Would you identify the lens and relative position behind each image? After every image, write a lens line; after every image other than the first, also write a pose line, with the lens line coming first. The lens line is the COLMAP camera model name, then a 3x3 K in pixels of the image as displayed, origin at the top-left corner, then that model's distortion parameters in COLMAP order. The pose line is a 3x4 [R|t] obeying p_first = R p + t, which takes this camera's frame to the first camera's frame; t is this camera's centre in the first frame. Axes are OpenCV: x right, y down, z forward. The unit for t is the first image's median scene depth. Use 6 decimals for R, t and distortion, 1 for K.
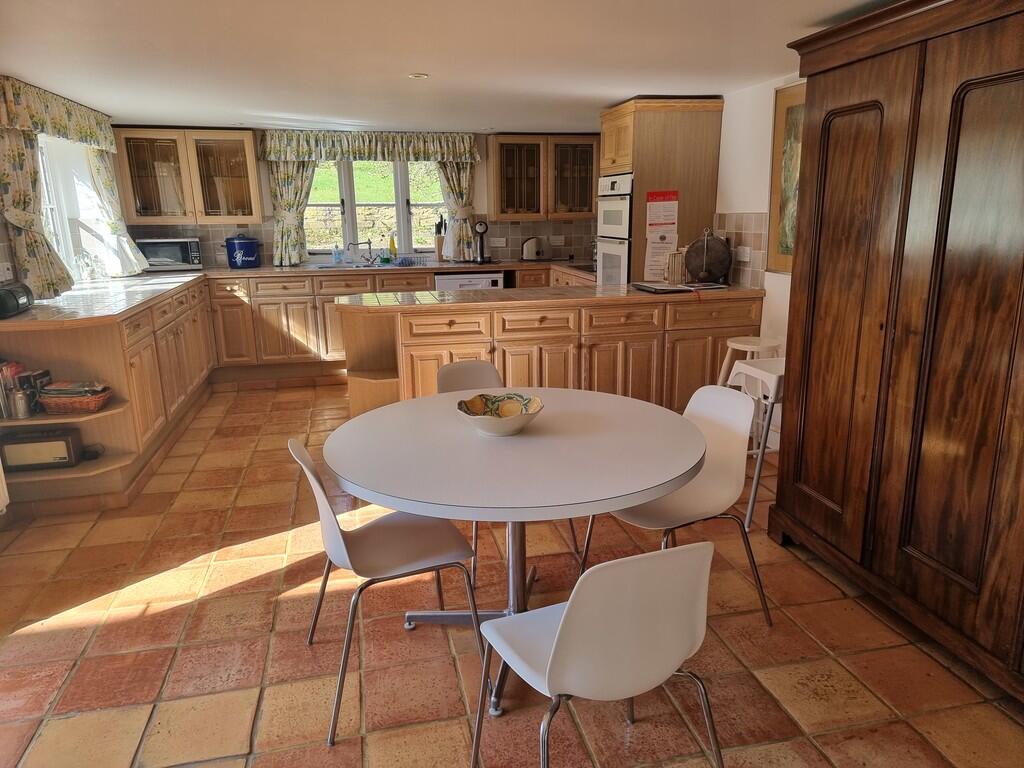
lens RADIAL K [[713.7, 0, 507.2], [0, 713.7, 388.5], [0, 0, 1]] dist [0.058944, -0.004073]
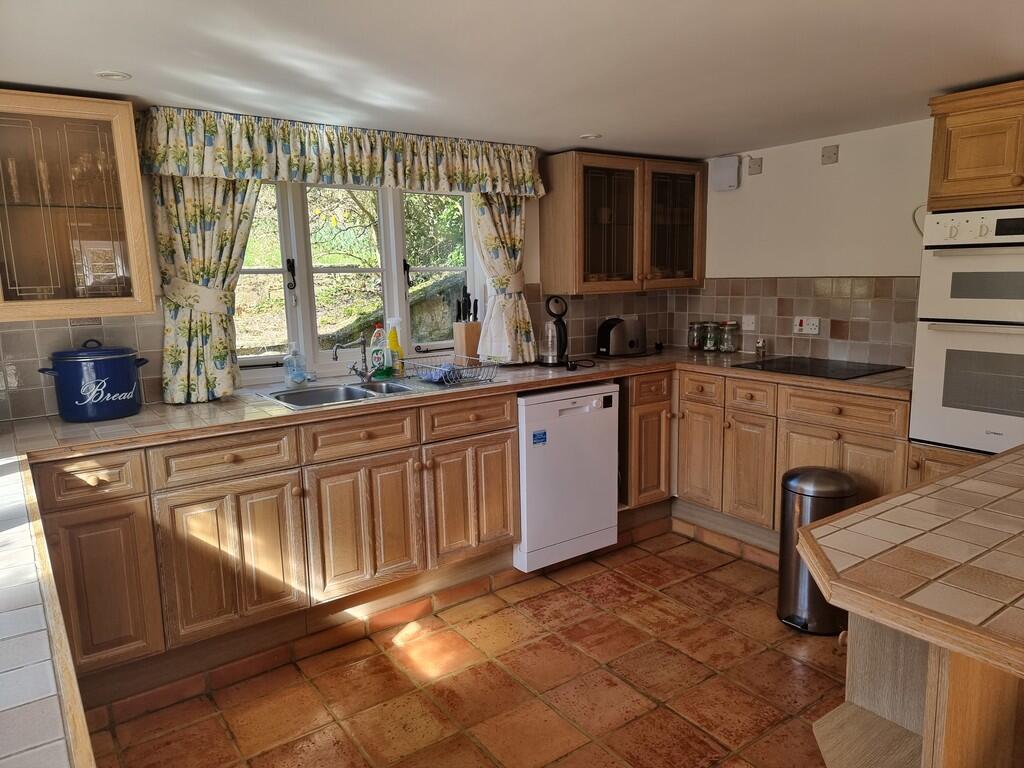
lens RADIAL K [[713.7, 0, 519.1], [0, 713.7, 378.0], [0, 0, 1]] dist [0.058944, -0.004073]
pose [[0.912229, -0.068639, 0.403889, -0.310174], [0.107772, 0.991347, -0.074941, -0.131317], [-0.395250, 0.111891, 0.911733, 0.507247]]
